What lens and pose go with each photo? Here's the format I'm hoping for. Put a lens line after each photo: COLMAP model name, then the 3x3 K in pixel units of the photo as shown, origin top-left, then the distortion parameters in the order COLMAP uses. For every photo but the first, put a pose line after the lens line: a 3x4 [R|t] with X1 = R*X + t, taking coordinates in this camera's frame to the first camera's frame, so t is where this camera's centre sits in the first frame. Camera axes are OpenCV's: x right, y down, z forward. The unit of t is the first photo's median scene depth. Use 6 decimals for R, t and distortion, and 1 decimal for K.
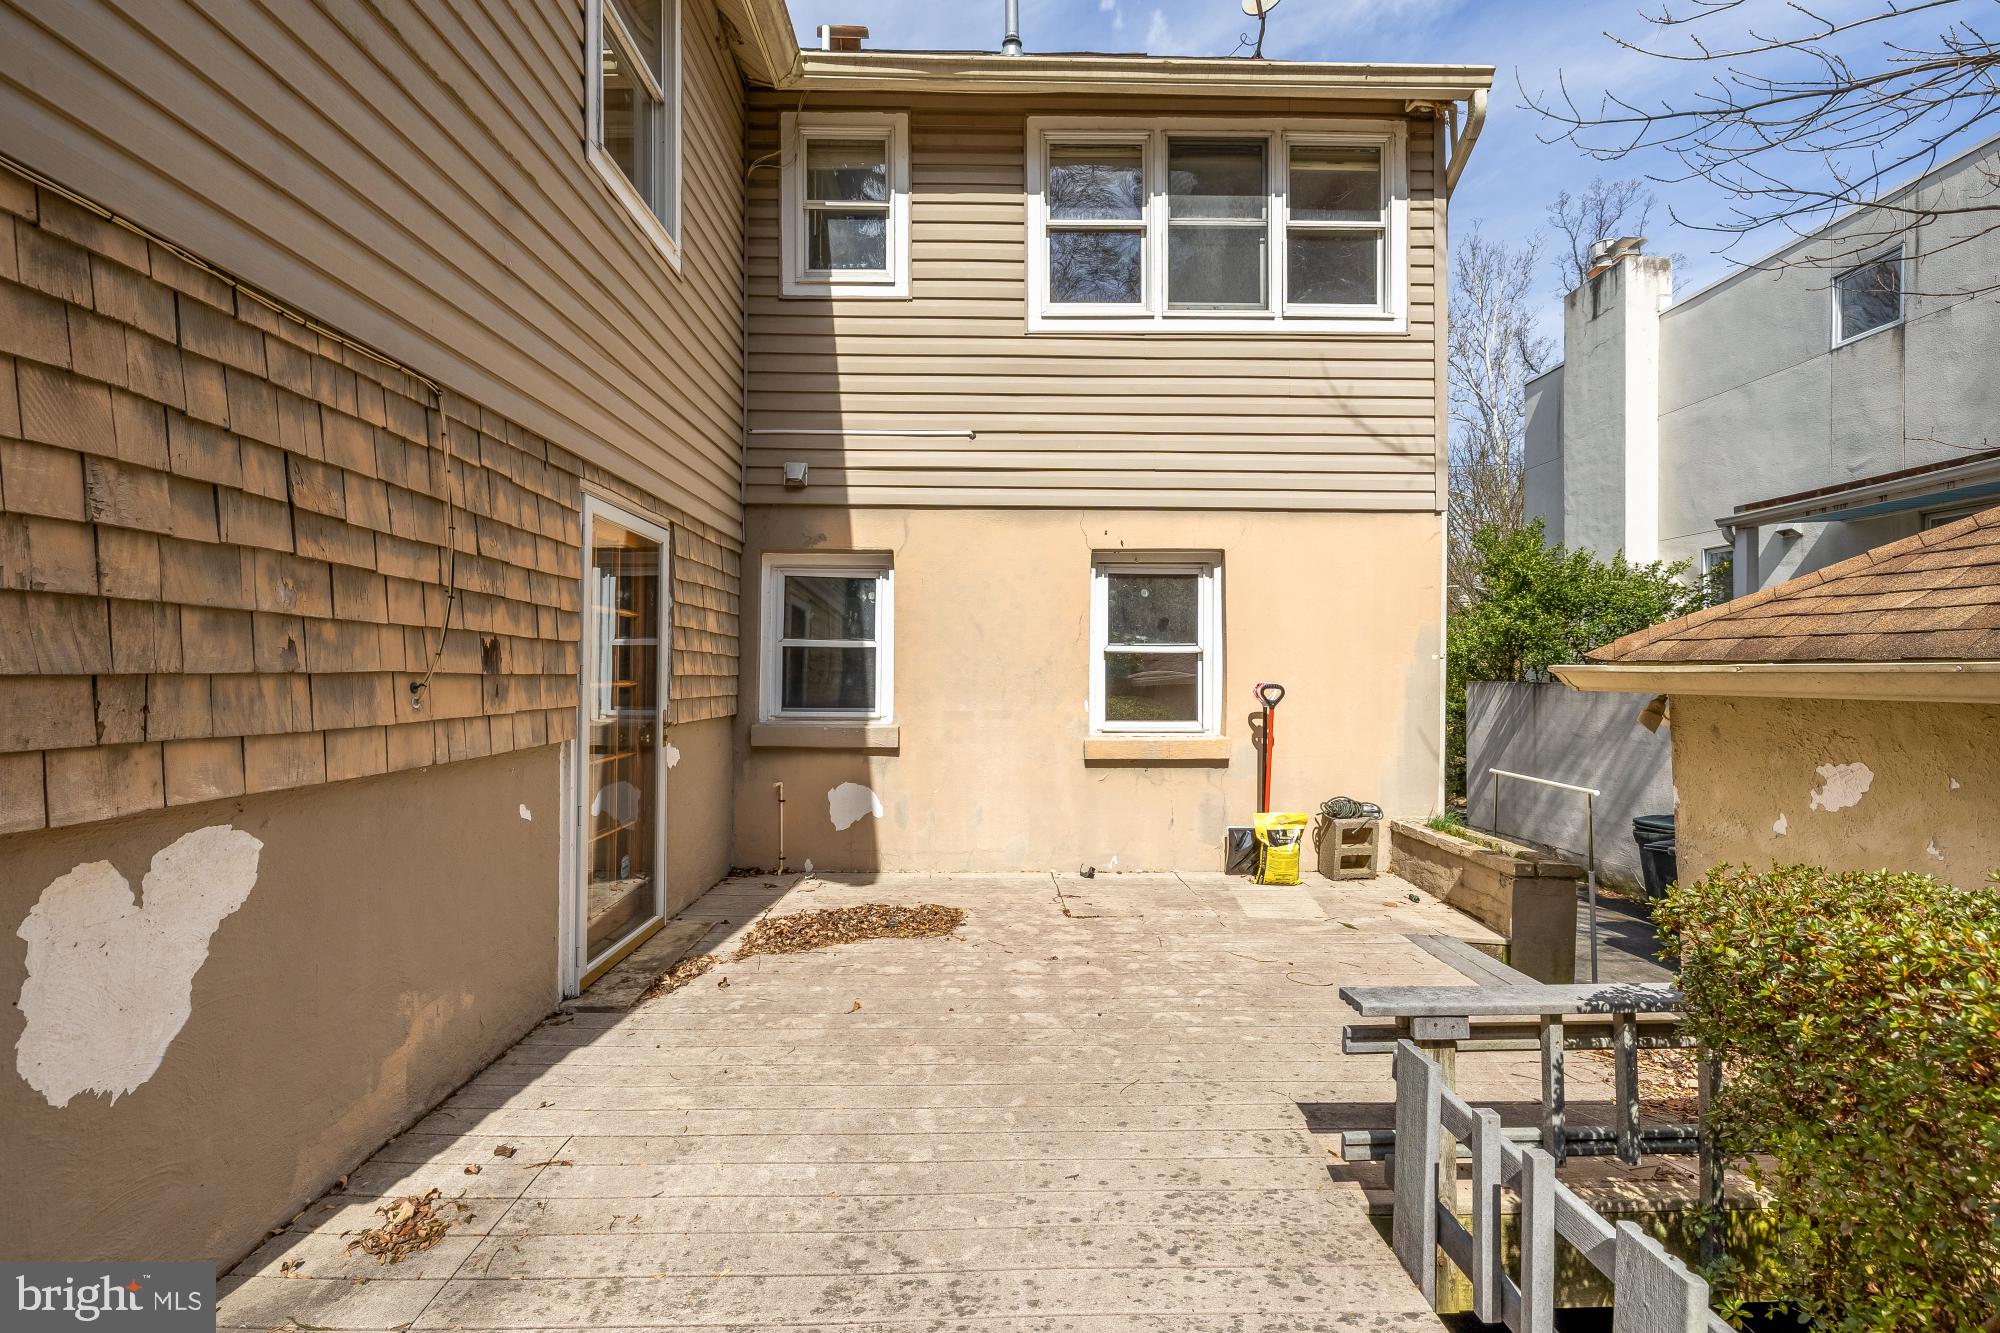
lens RADIAL K [[837.8, 0, 988.5], [0, 837.8, 665.4], [0, 0, 1]] dist [-0.000815, 0.000176]
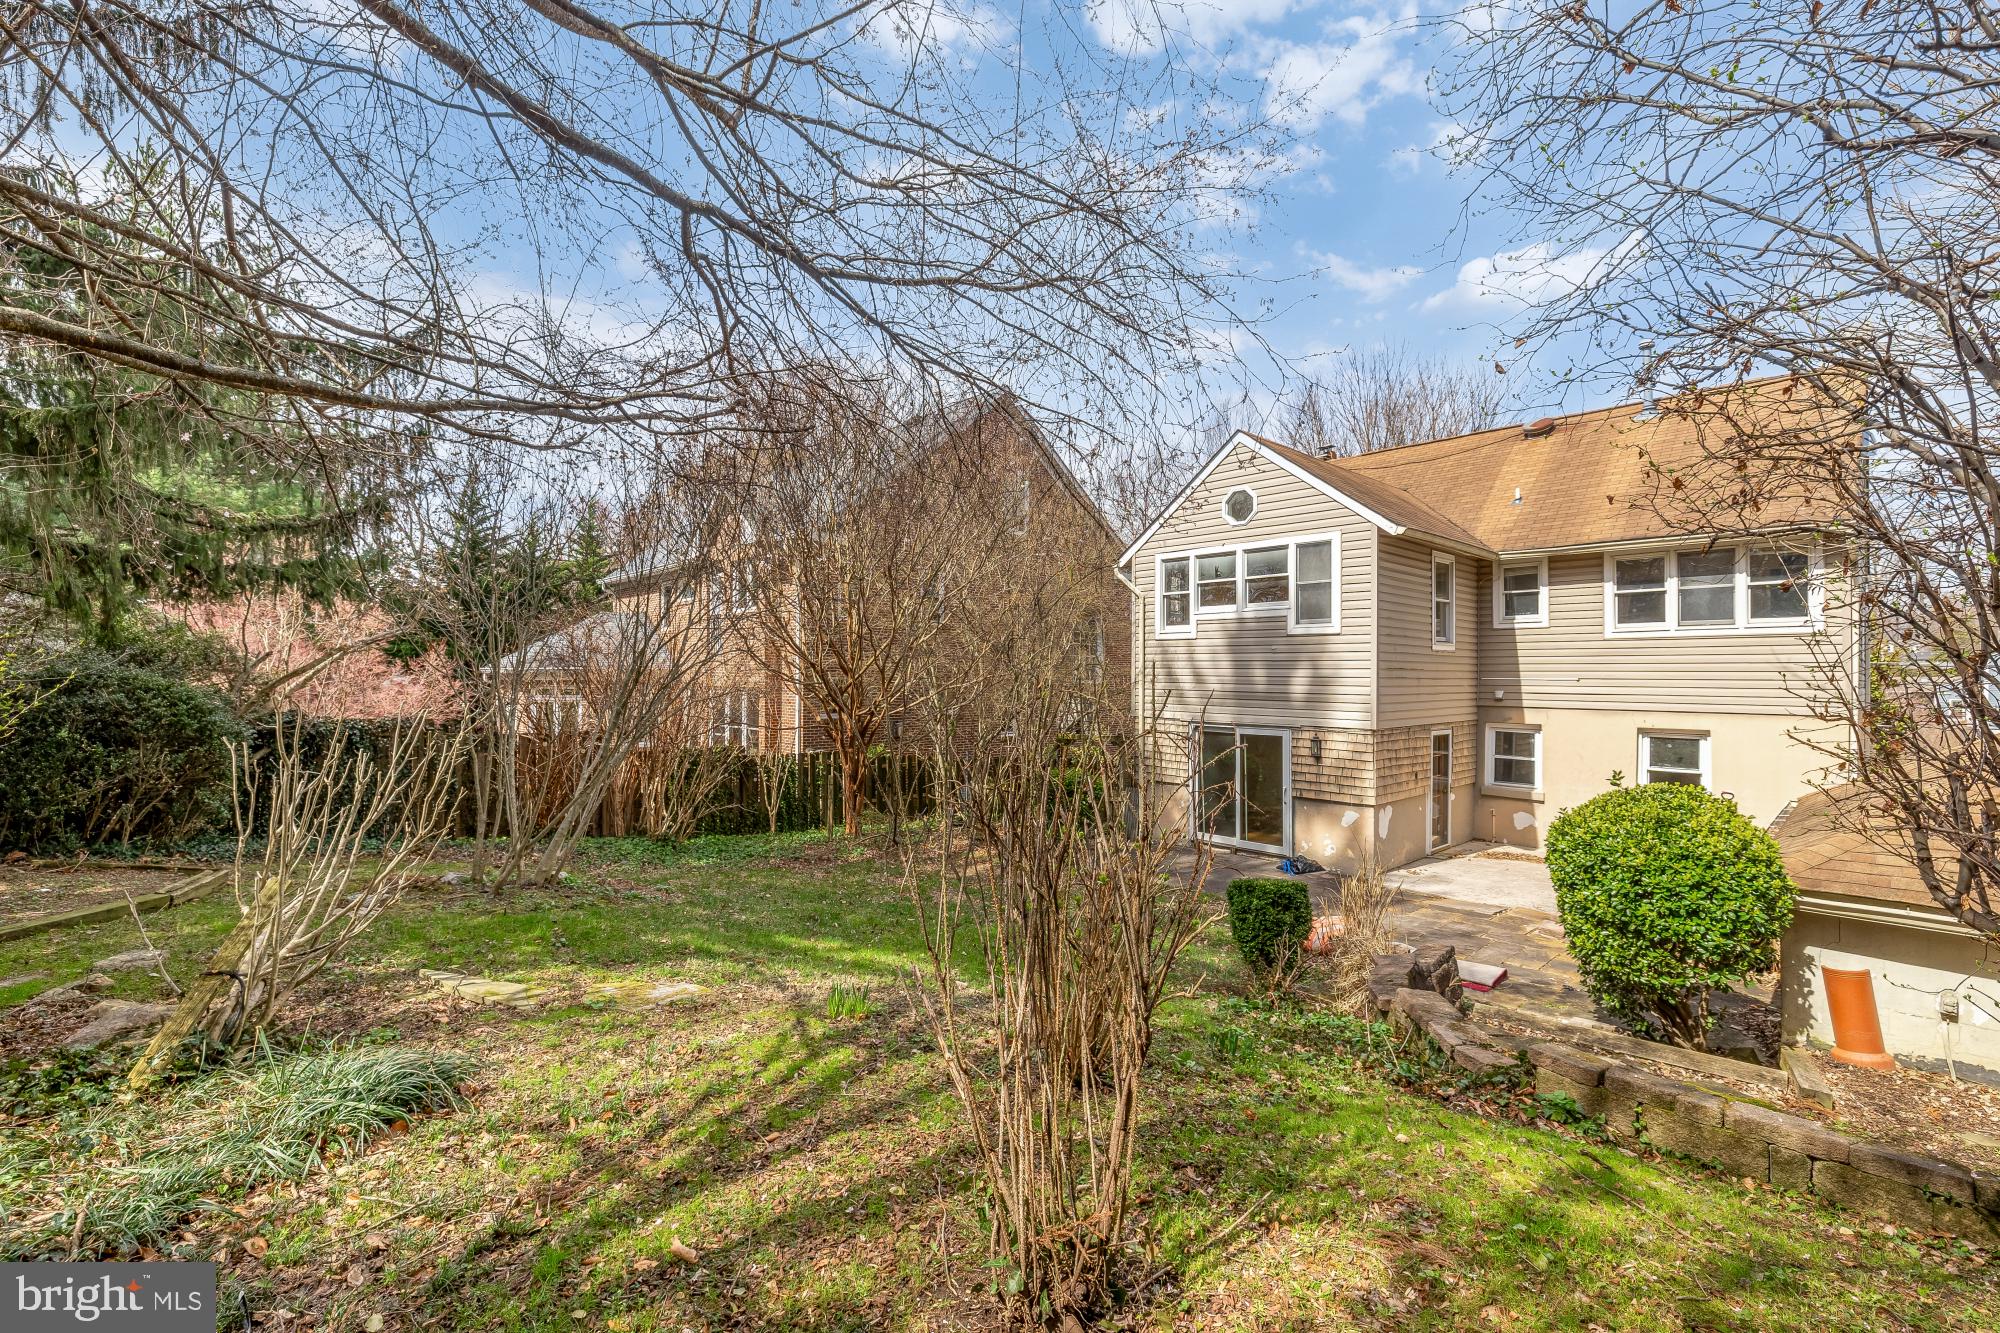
lens RADIAL K [[837.8, 0, 988.5], [0, 837.8, 665.4], [0, 0, 1]] dist [-0.000815, 0.000176]
pose [[0.670642, -0.004575, -0.741767, 0.669786], [0.002229, 0.999989, -0.004152, -0.316284], [0.741778, 0.001131, 0.670645, -2.034896]]
